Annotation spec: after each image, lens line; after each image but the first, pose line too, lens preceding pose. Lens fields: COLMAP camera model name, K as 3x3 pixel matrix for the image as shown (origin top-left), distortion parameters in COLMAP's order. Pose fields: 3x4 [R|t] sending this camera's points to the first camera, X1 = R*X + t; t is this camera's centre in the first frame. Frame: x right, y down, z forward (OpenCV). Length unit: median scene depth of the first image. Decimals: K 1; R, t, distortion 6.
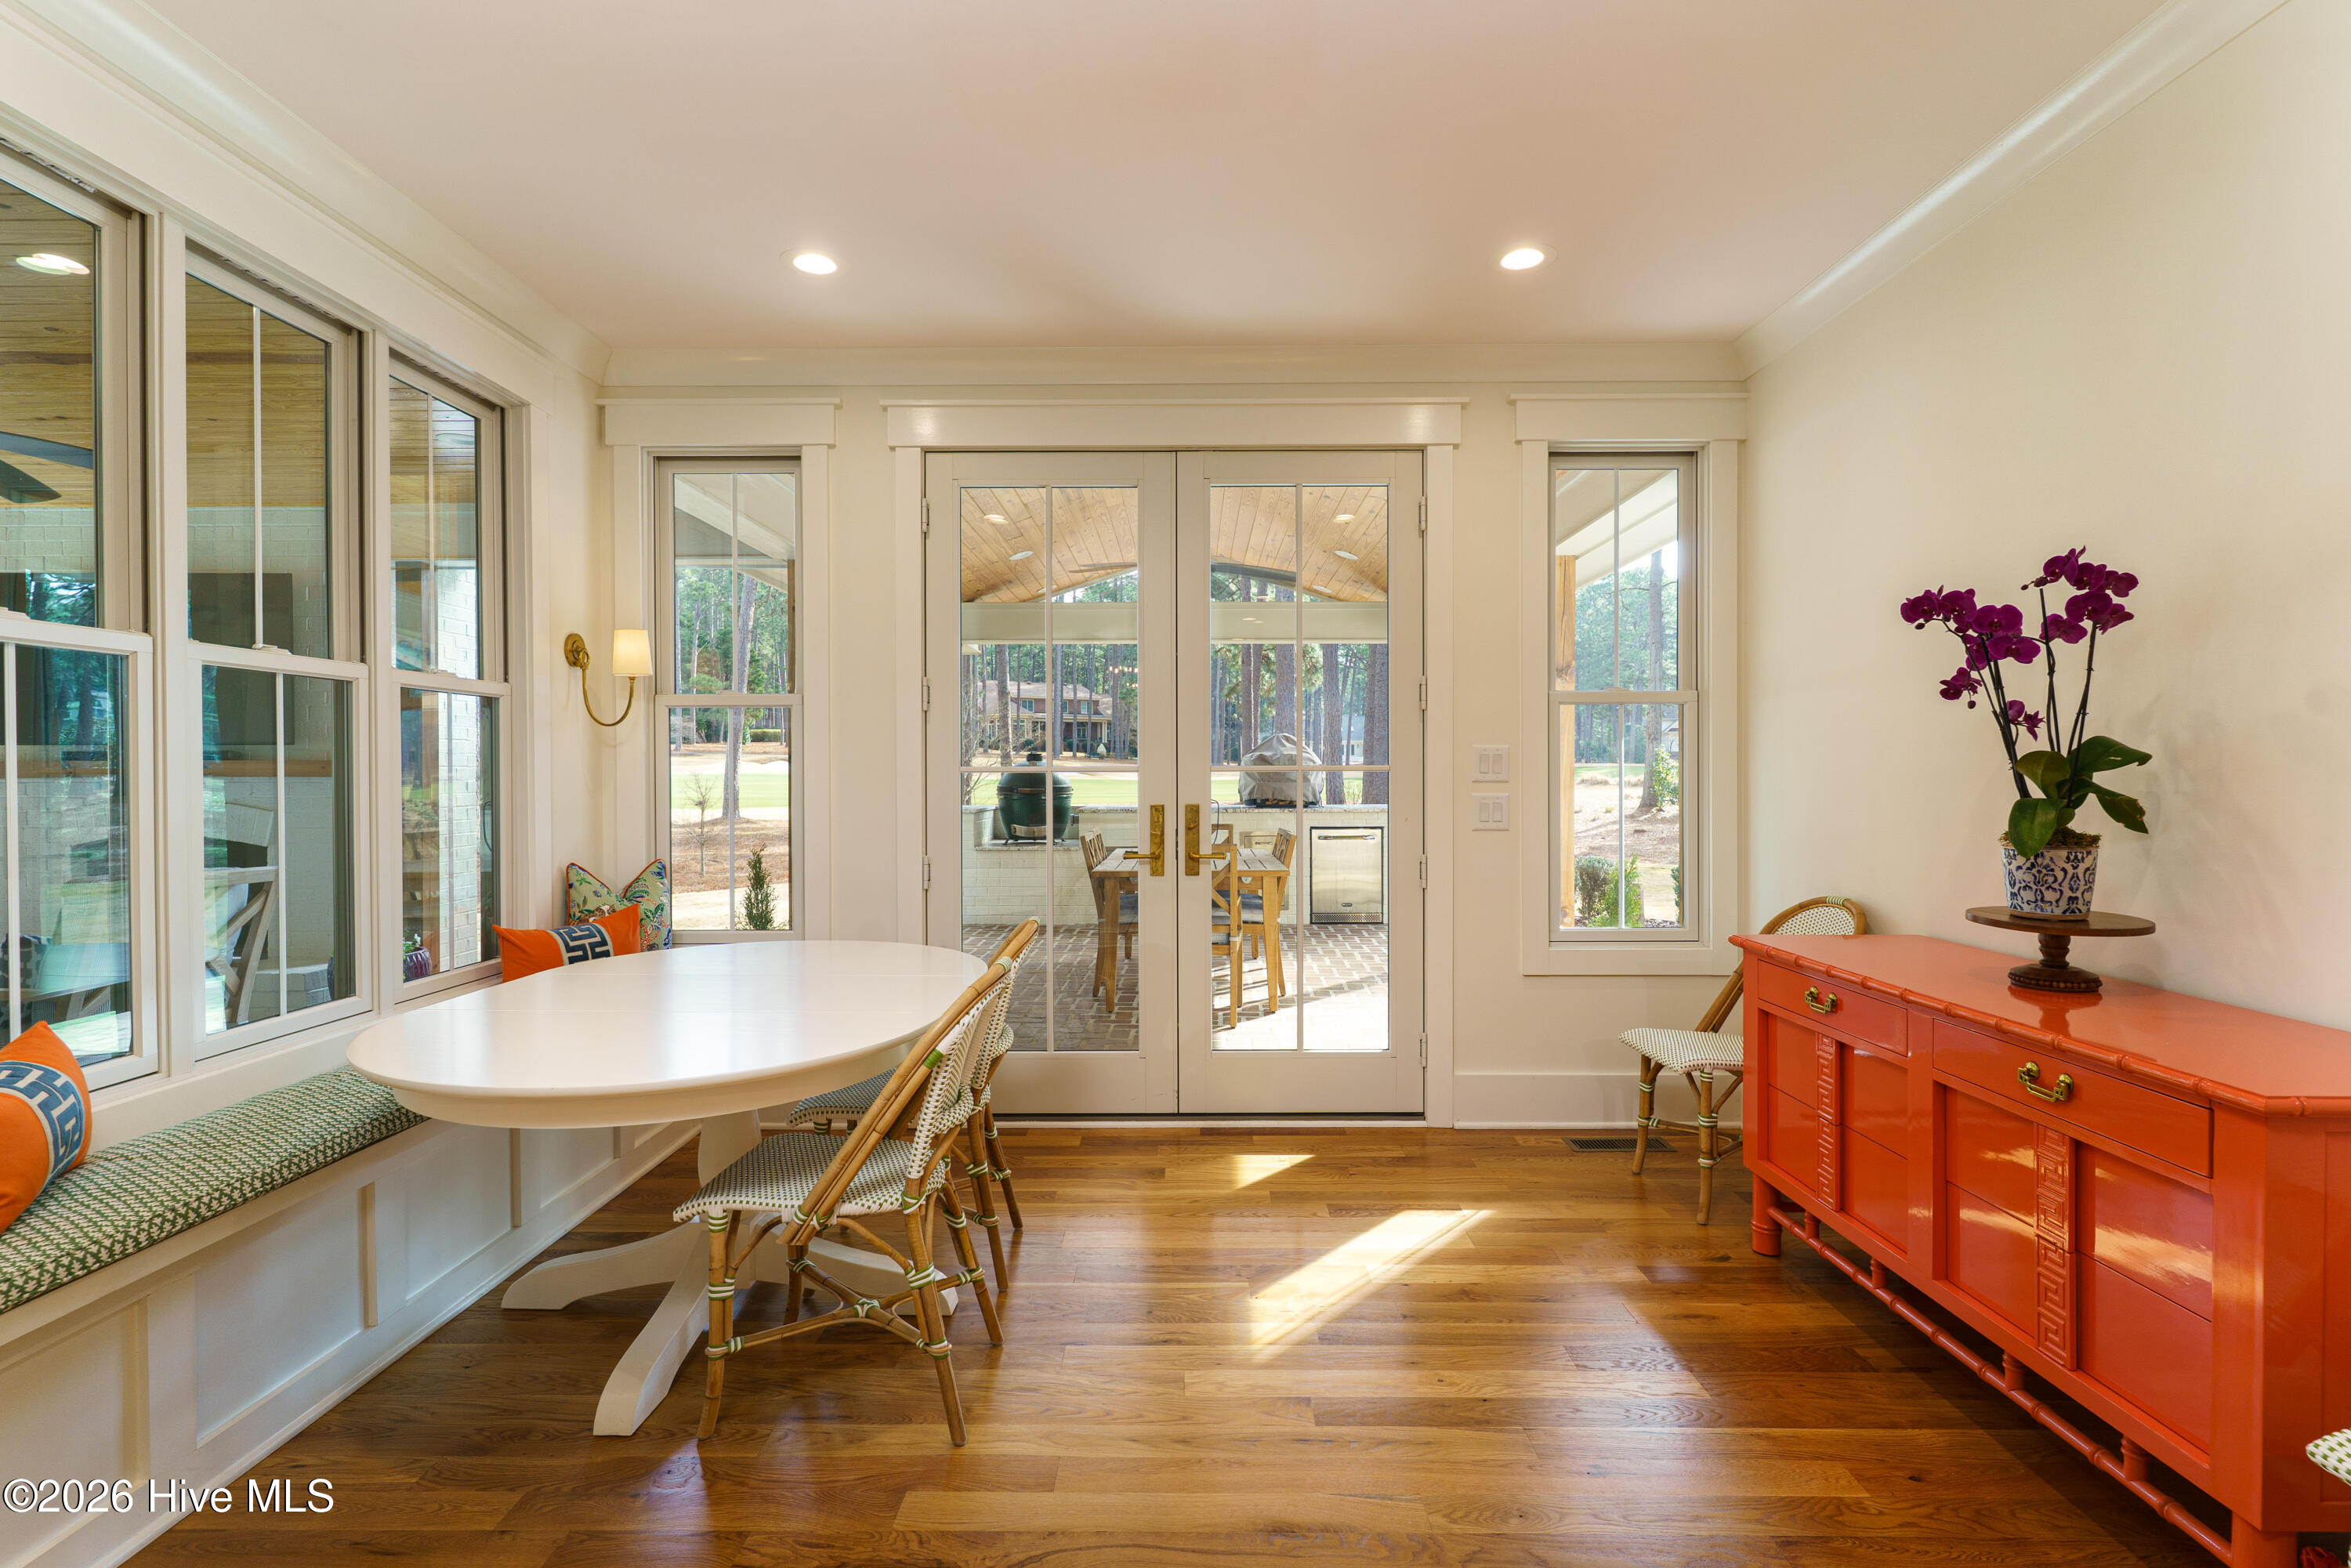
lens RADIAL K [[1135.3, 0, 1183.6], [0, 1135.3, 783.4], [0, 0, 1]] dist [-0.000412, -0.000651]
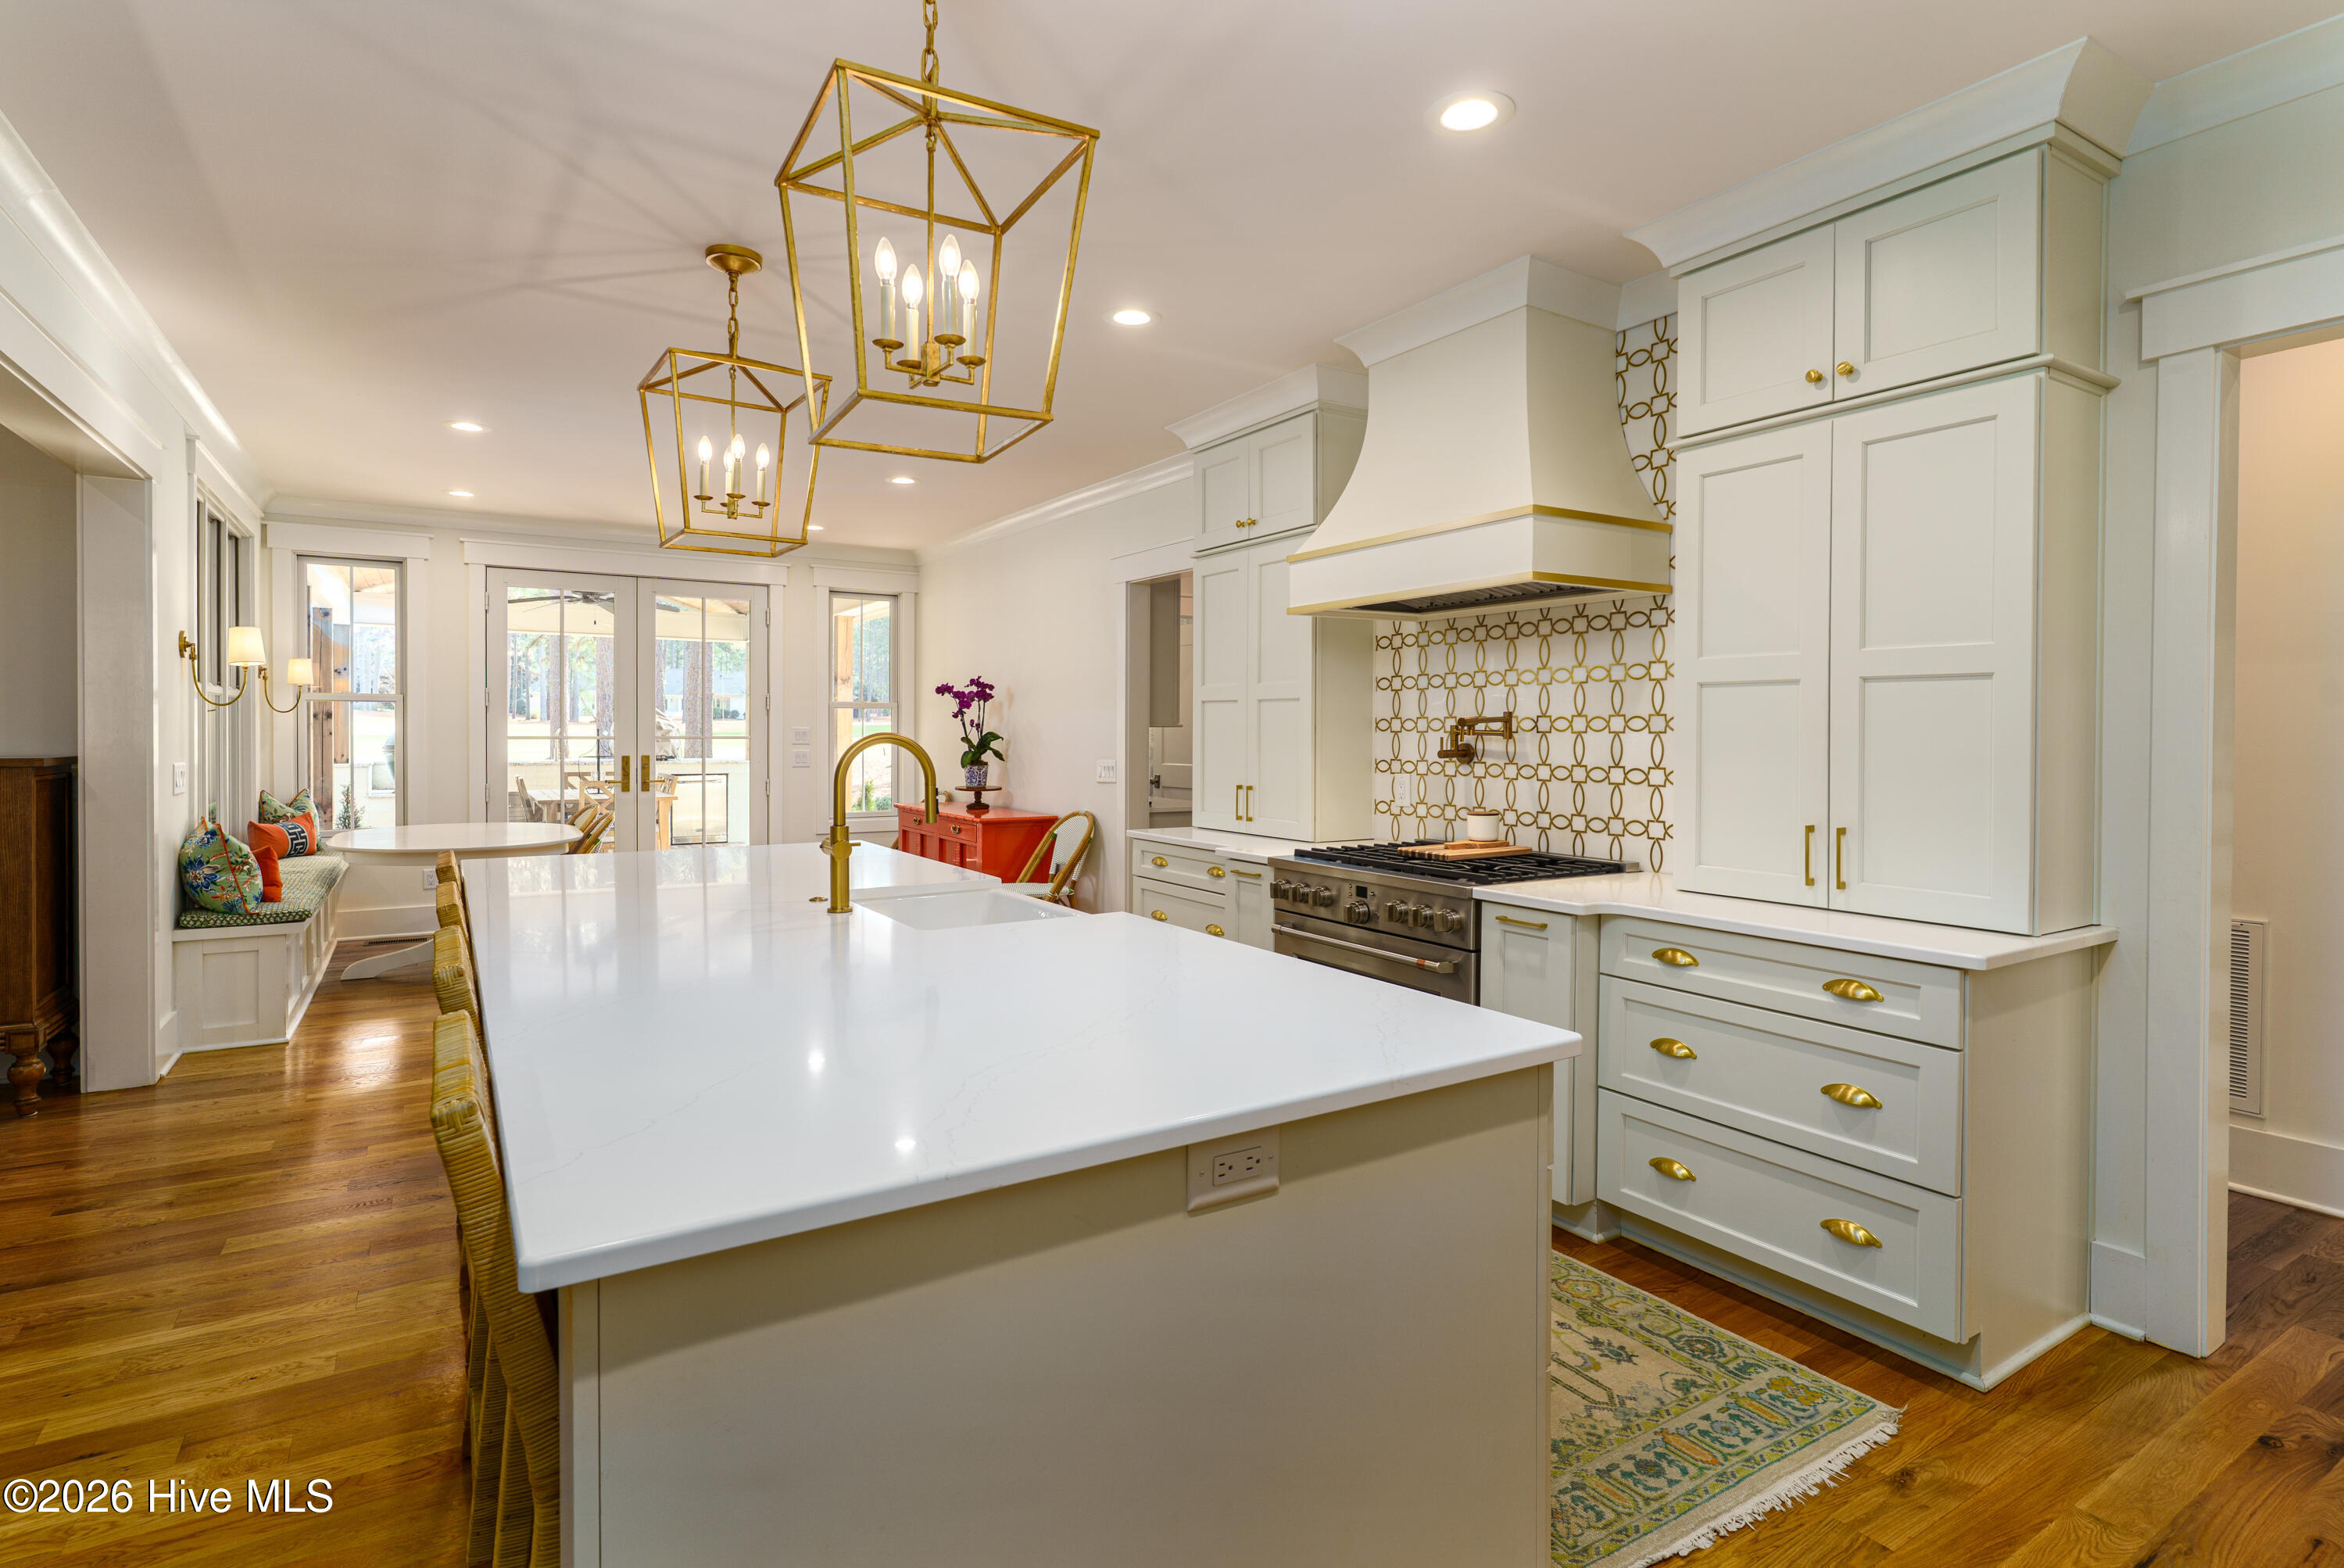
lens RADIAL K [[1132.1, 0, 1179.2], [0, 1132.1, 744.4], [0, 0, 1]] dist [-0.000412, -0.000651]
pose [[0.831681, -0.003227, 0.555244, -0.555999], [0.000685, 0.999988, 0.004786, -0.019786], [-0.555253, -0.003600, 0.831674, -2.019923]]
